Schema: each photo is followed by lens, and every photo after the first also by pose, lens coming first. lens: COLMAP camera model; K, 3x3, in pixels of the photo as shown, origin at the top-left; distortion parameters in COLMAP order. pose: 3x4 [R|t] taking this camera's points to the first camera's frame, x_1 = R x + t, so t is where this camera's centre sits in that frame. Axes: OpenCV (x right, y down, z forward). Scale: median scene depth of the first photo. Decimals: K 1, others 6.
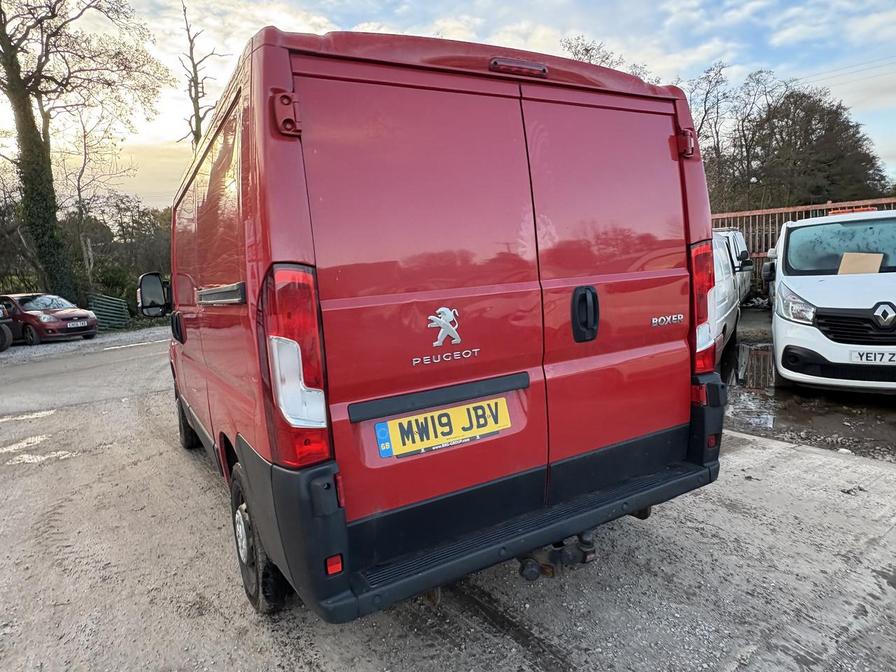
lens RADIAL K [[569.5, 0, 448.0], [0, 569.5, 336.0], [0, 0, 1]] dist [0.000360, 0.000660]
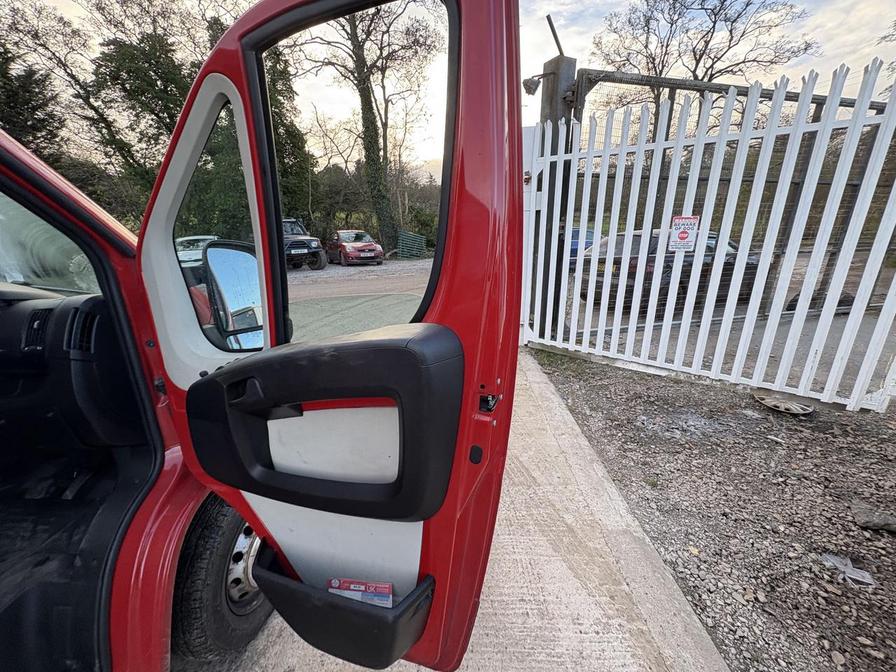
lens RADIAL K [[355.4, 0, 448.0], [0, 355.4, 336.0], [0, 0, 1]] dist [0.000474, 0.000114]
pose [[0.820751, 0.216962, -0.528483, 0.281227], [-0.103611, 0.966268, 0.235777, -0.405811], [0.561811, -0.138758, 0.815546, 2.633342]]
